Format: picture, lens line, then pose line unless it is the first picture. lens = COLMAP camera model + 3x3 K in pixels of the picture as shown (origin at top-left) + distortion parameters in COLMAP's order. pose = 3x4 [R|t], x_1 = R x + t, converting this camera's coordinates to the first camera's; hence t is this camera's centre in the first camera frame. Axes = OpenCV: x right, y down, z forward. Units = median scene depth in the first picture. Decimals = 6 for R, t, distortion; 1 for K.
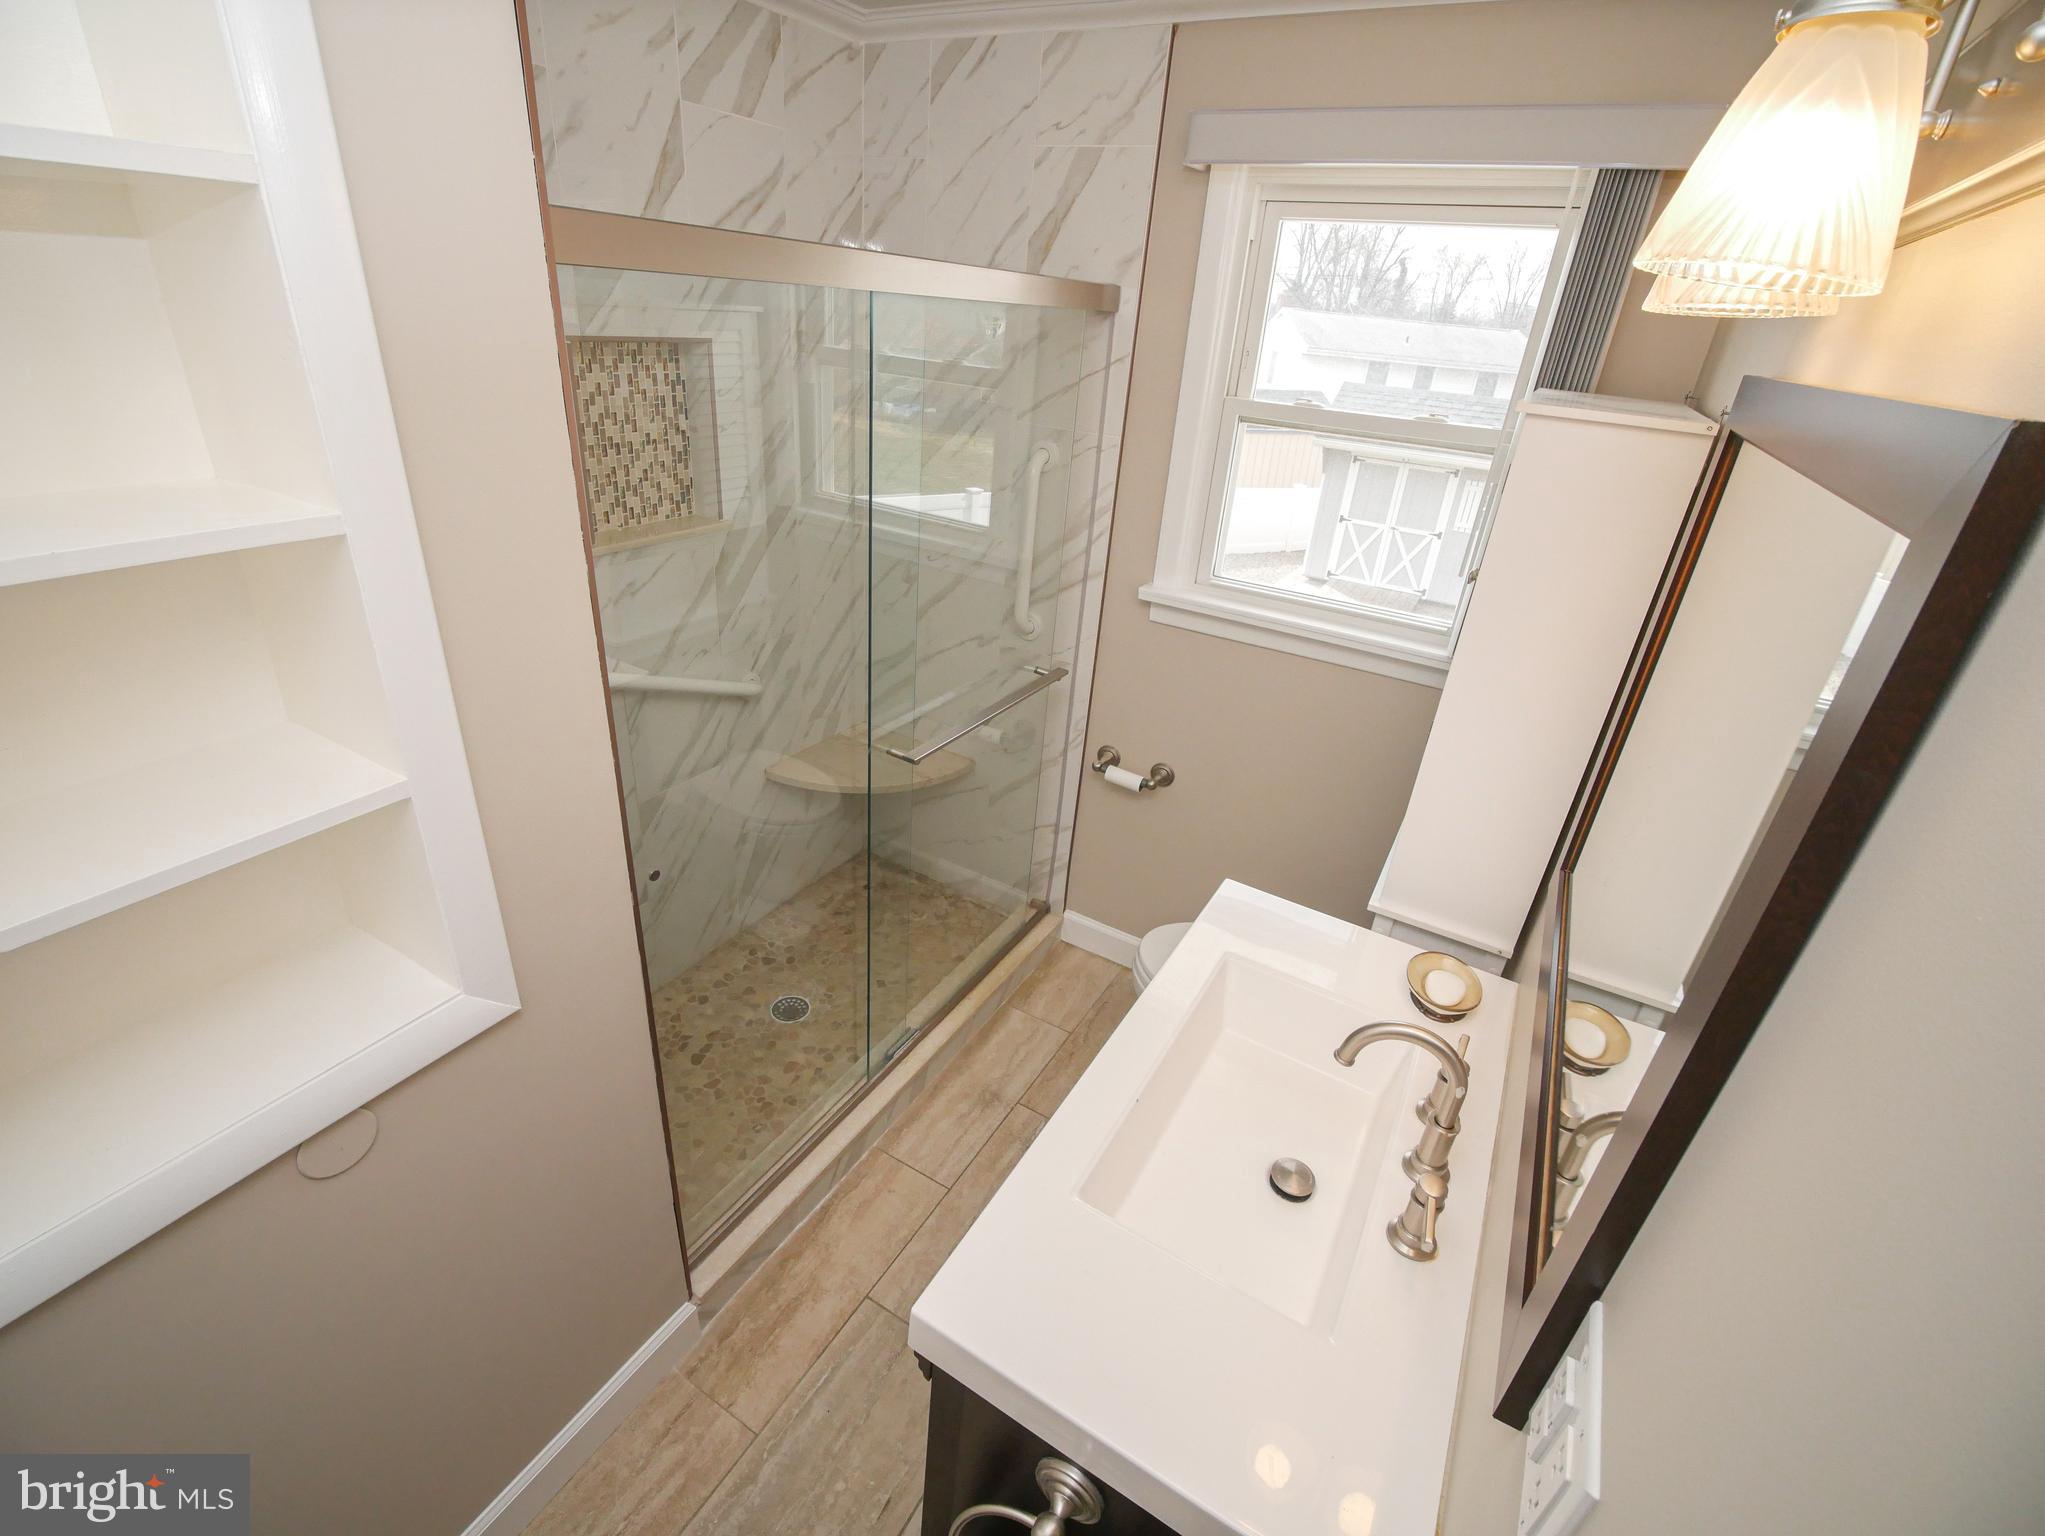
lens RADIAL K [[922.6, 0, 1031.6], [0, 922.6, 754.3], [0, 0, 1]] dist [-0.016906, -0.000663]
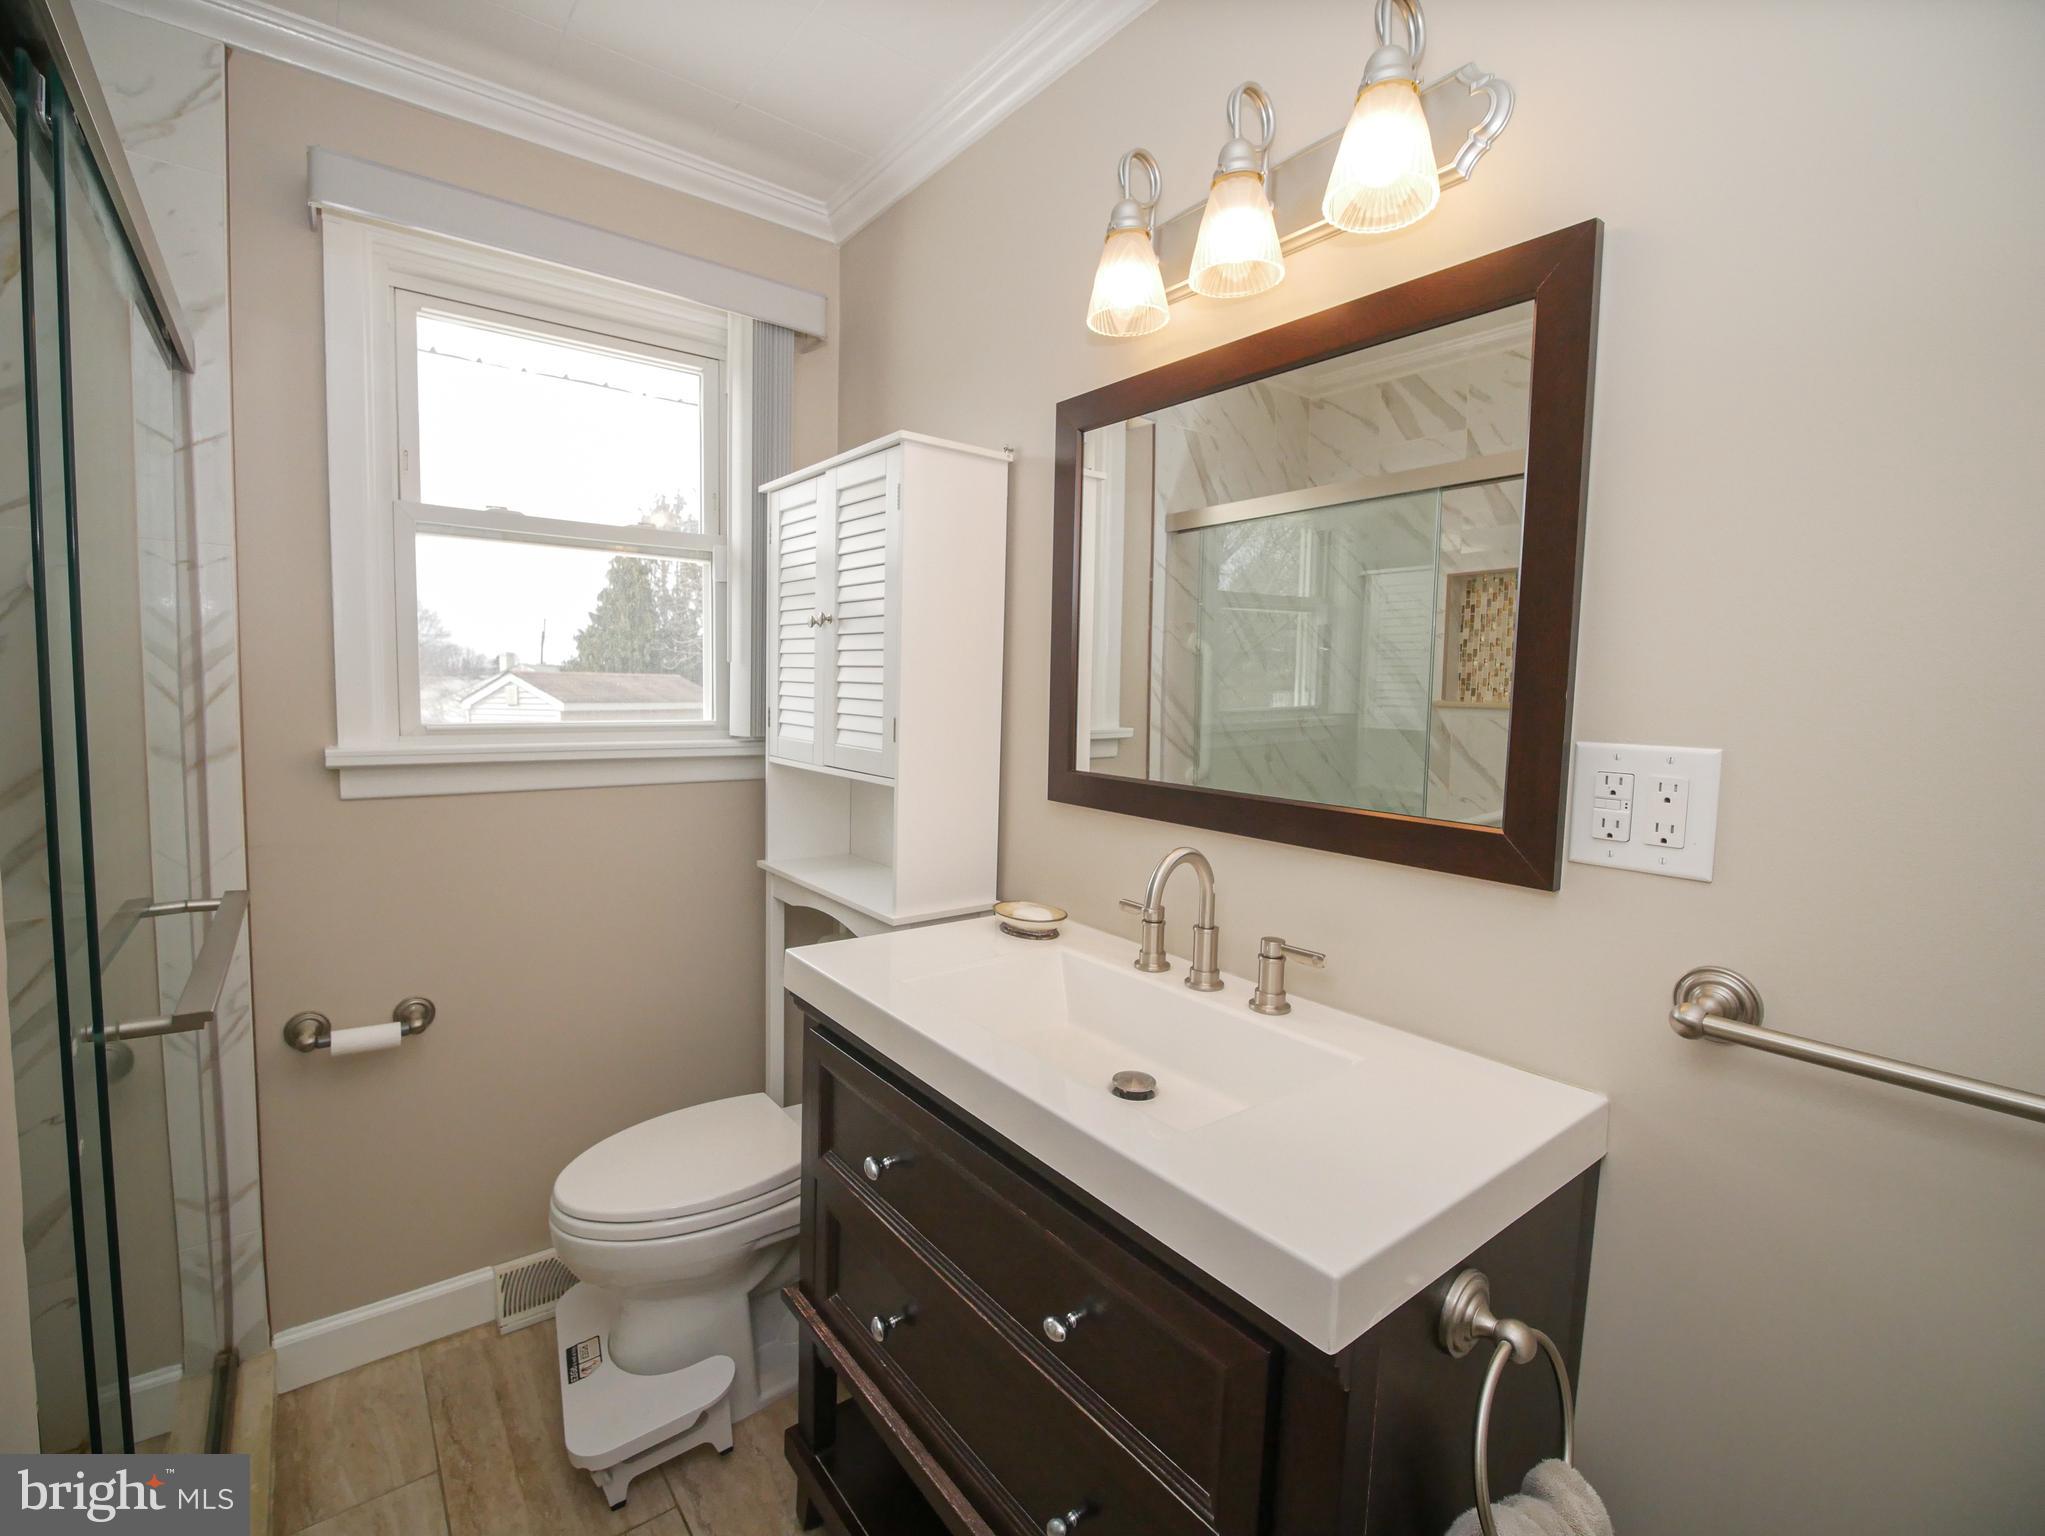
lens RADIAL K [[922.6, 0, 1031.6], [0, 922.6, 754.3], [0, 0, 1]] dist [-0.016906, -0.000663]
pose [[0.361813, -0.133002, 0.922714, -0.339692], [0.416101, 0.908749, -0.032172, 0.067933], [-0.834237, 0.395583, 0.384139, 0.306802]]
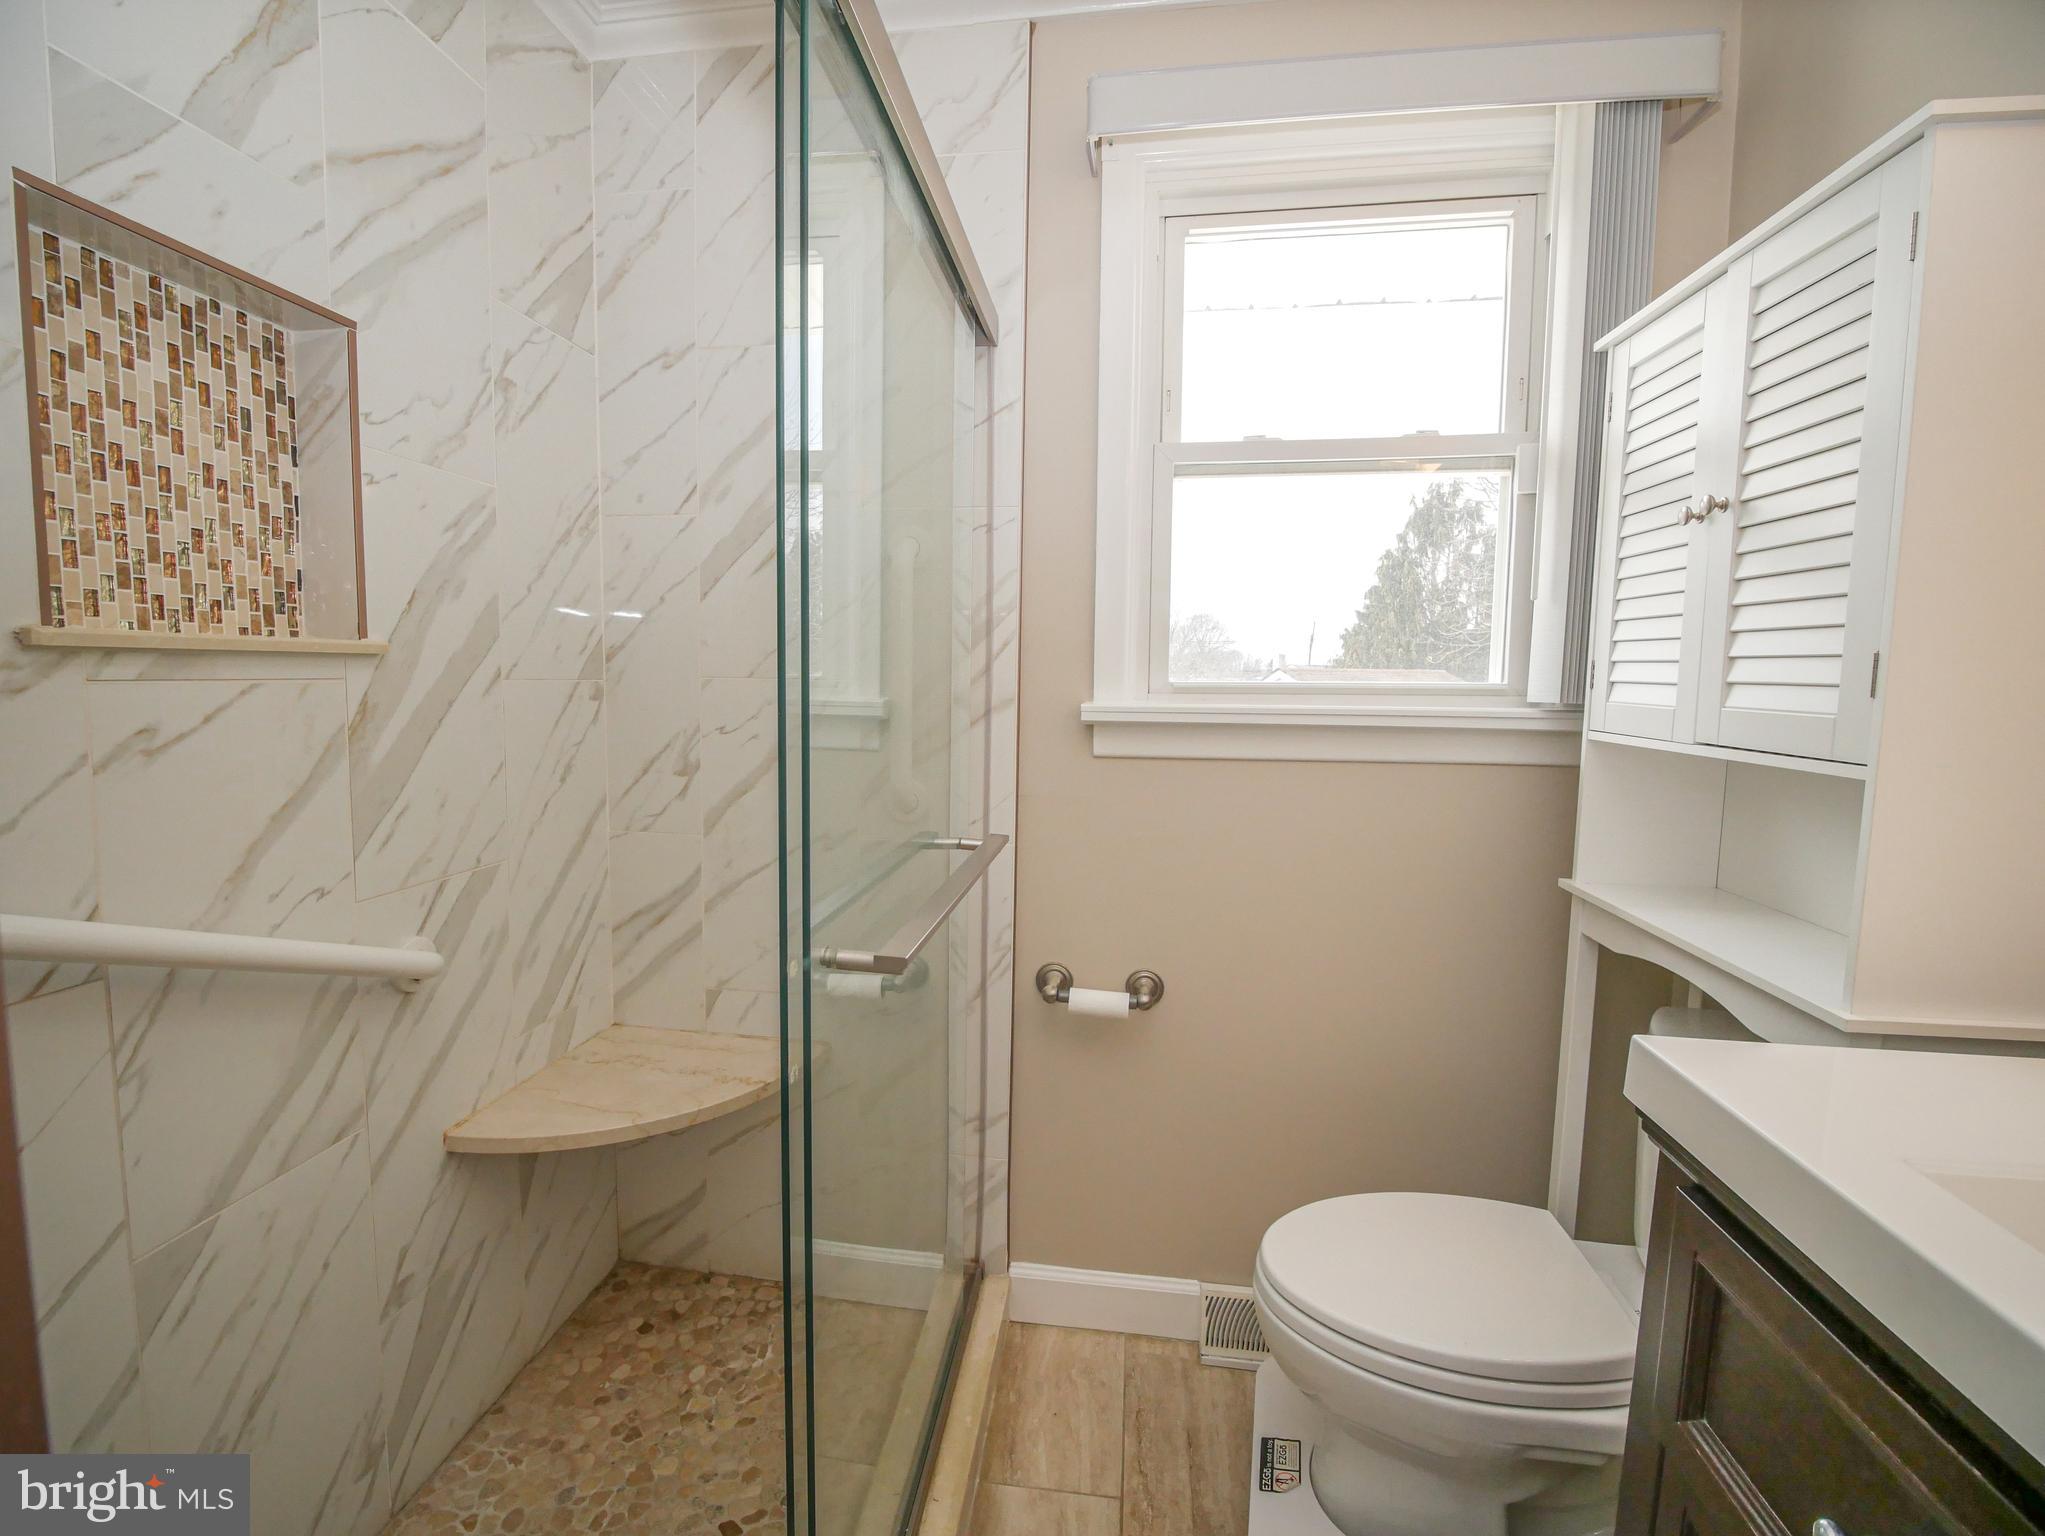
lens RADIAL K [[902.0, 0, 1002.3], [0, 902.0, 761.0], [0, 0, 1]] dist [-0.016448, -0.000299]
pose [[0.925914, -0.096106, 0.365303, -0.194946], [0.215913, 0.928187, -0.303069, 0.051000], [-0.309943, 0.359490, 0.880172, 0.462449]]
